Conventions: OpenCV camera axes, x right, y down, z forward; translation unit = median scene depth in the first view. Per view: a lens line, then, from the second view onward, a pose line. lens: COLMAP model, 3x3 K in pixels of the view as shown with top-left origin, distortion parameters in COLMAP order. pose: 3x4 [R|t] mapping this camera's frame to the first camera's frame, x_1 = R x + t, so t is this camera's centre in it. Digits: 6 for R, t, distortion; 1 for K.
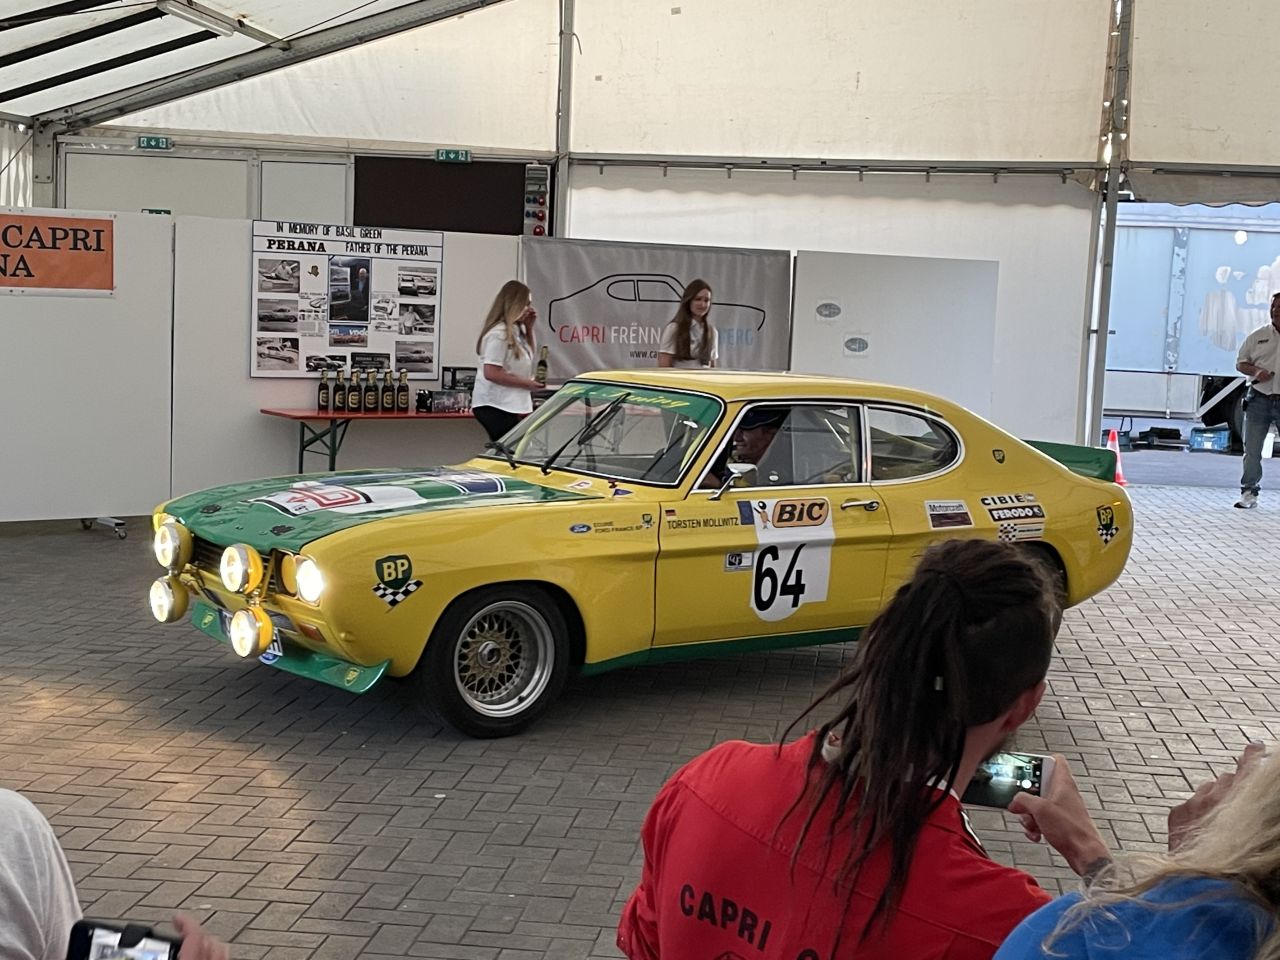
lens RADIAL K [[1933.9, 0, 619.1], [0, 1933.9, 486.6], [0, 0, 1]] dist [0.113929, 0.000000]
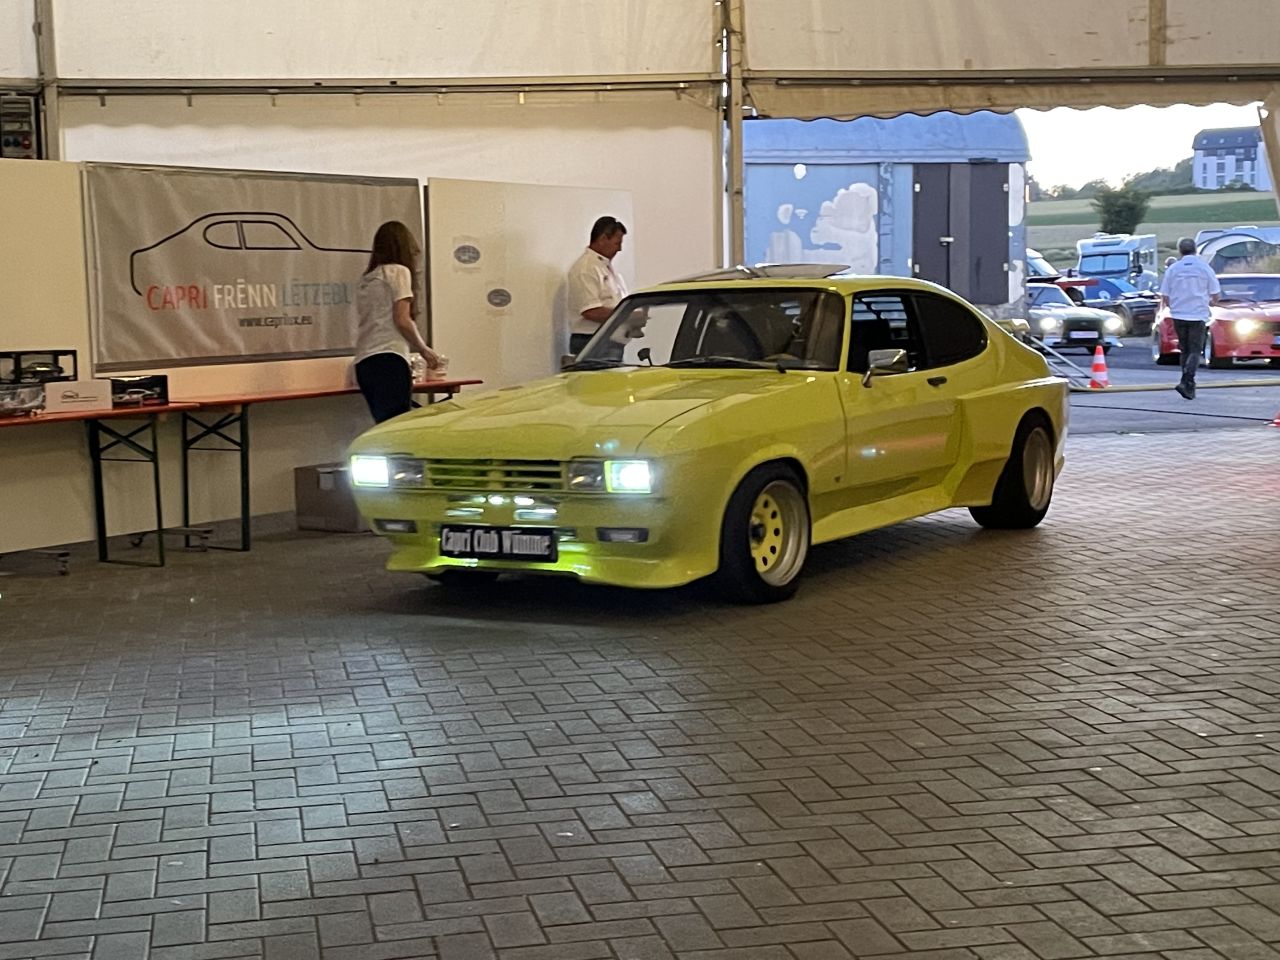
lens RADIAL K [[2001.5, 0, 608.6], [0, 2001.5, 434.3], [0, 0, 1]] dist [0.105150, 0.000000]
pose [[0.945940, -0.085484, 0.312873, -0.112024], [0.094829, 0.995384, -0.014745, -0.002029], [-0.310169, 0.043617, 0.949680, 0.256290]]
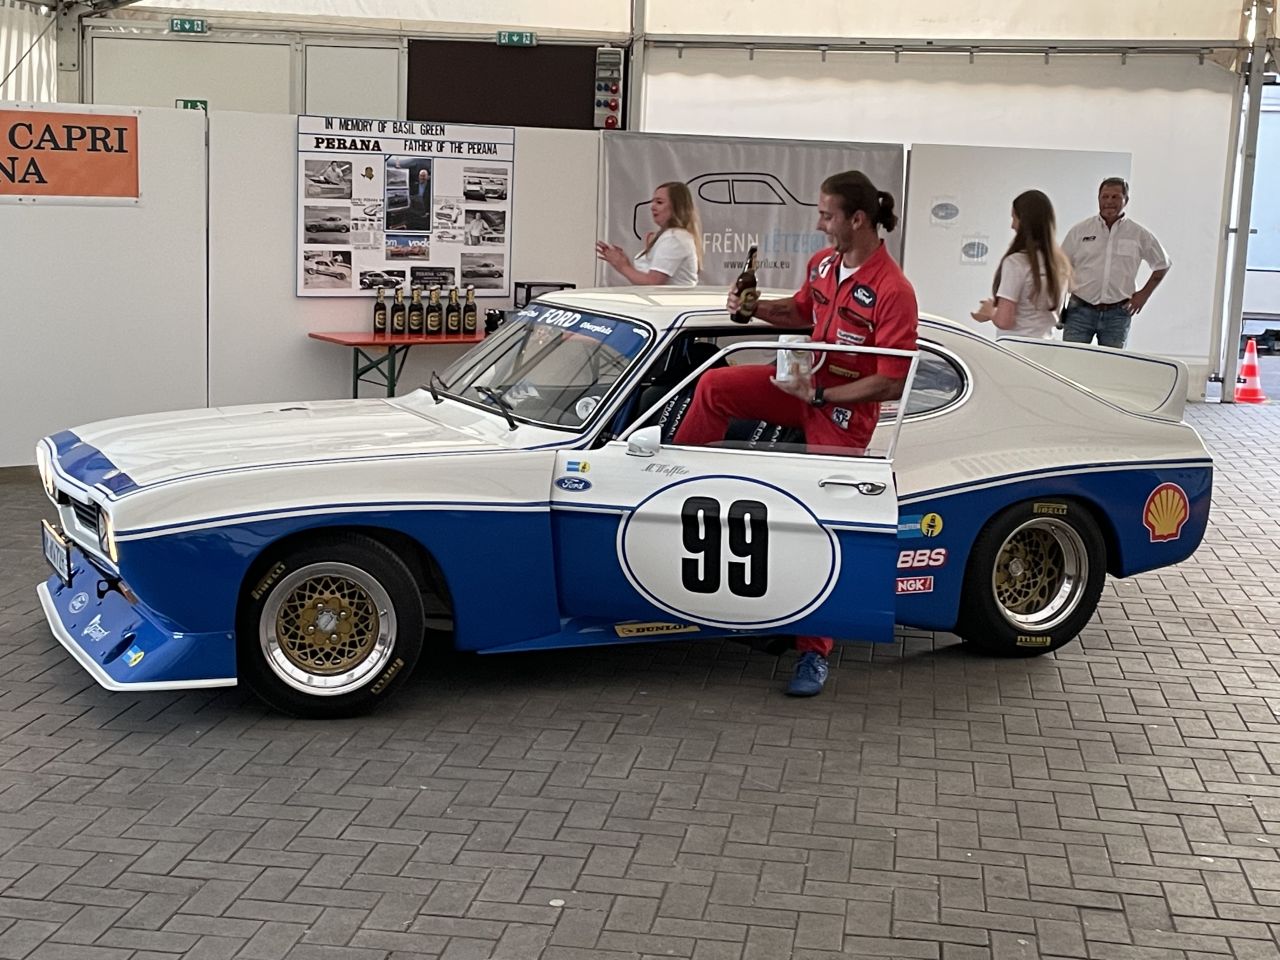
lens RADIAL K [[1933.9, 0, 623.3], [0, 1933.9, 443.5], [0, 0, 1]] dist [0.113929, 0.000000]
pose [[0.999798, -0.001076, -0.020066, -0.024441], [0.001828, 0.999296, 0.037459, -0.021625], [0.020012, -0.037488, 0.999097, 0.122829]]
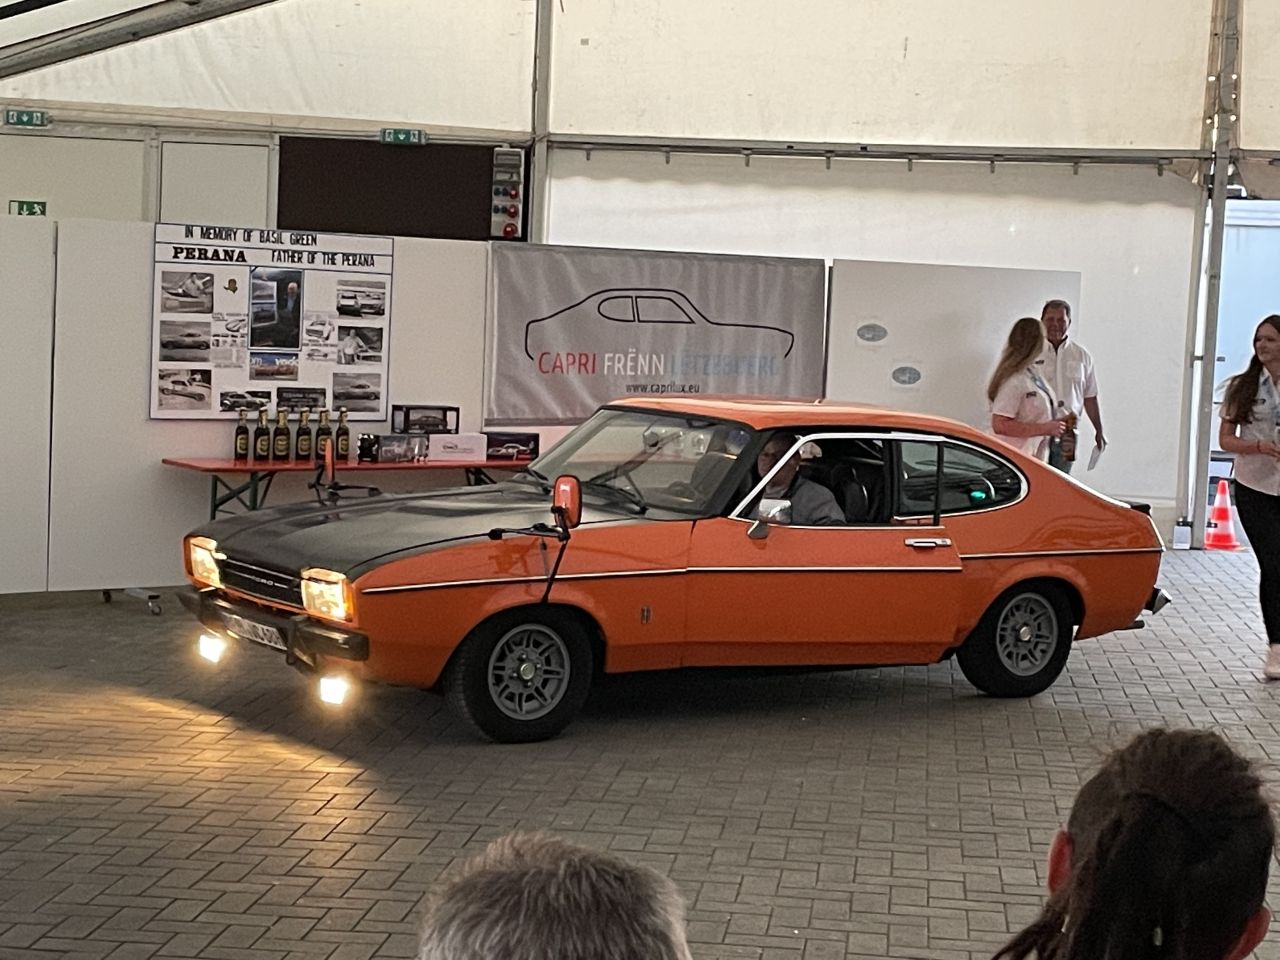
lens RADIAL K [[2432.3, 0, 667.8], [0, 2432.3, 444.1], [0, 0, 1]] dist [0.134659, 0.000000]
pose [[0.999631, 0.001737, 0.027115, -0.004590], [-0.000729, 0.999309, -0.037168, -0.008407], [-0.027160, 0.037135, 0.998941, -0.007228]]
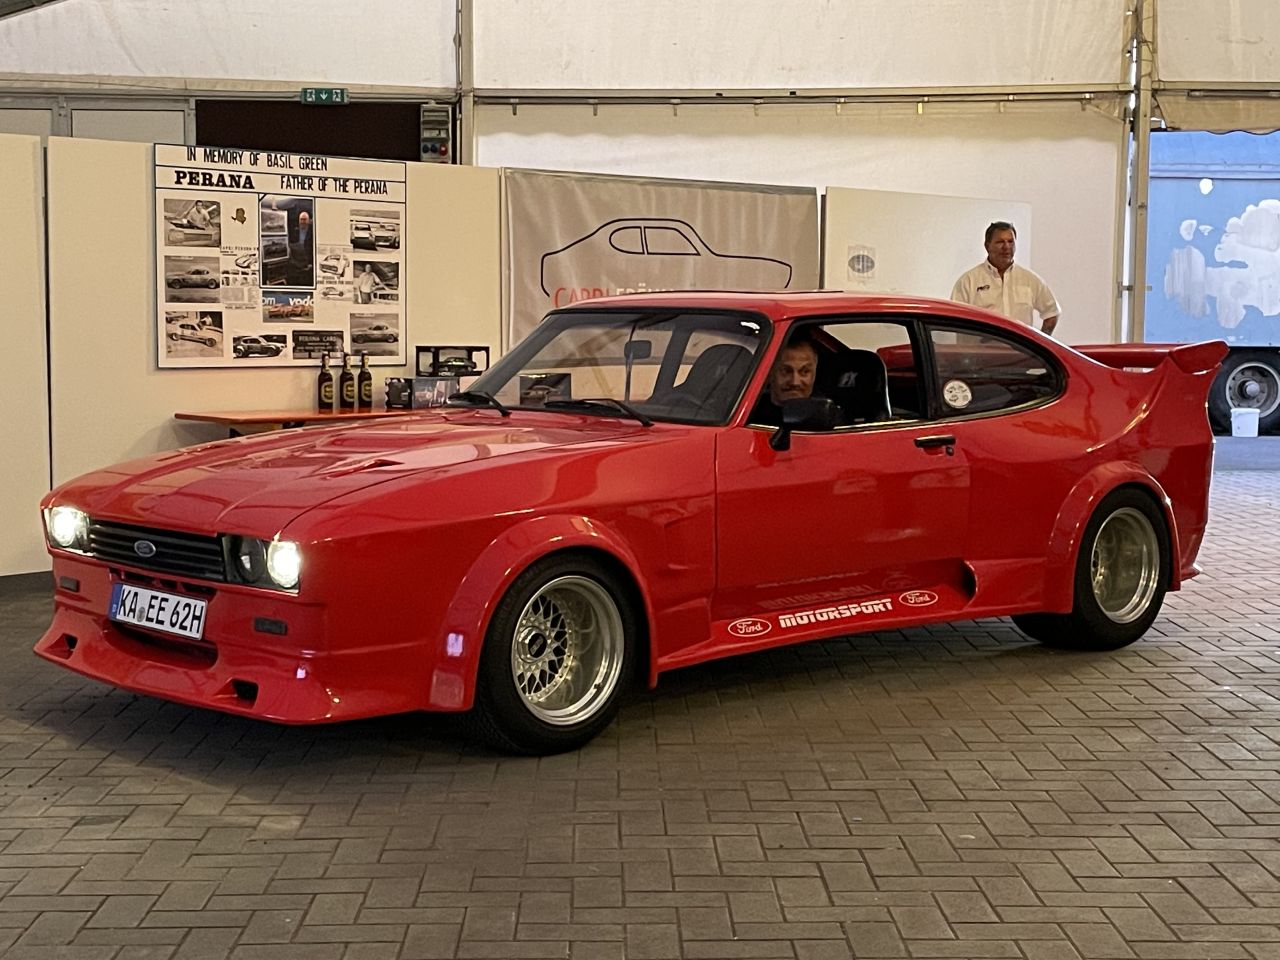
lens RADIAL K [[2001.5, 0, 622.7], [0, 2001.5, 447.5], [0, 0, 1]] dist [0.105150, 0.000000]
pose [[0.988771, -0.046191, 0.142122, -0.122928], [0.050486, 0.998366, -0.026766, -0.000293], [-0.140654, 0.033640, 0.989487, 0.250099]]
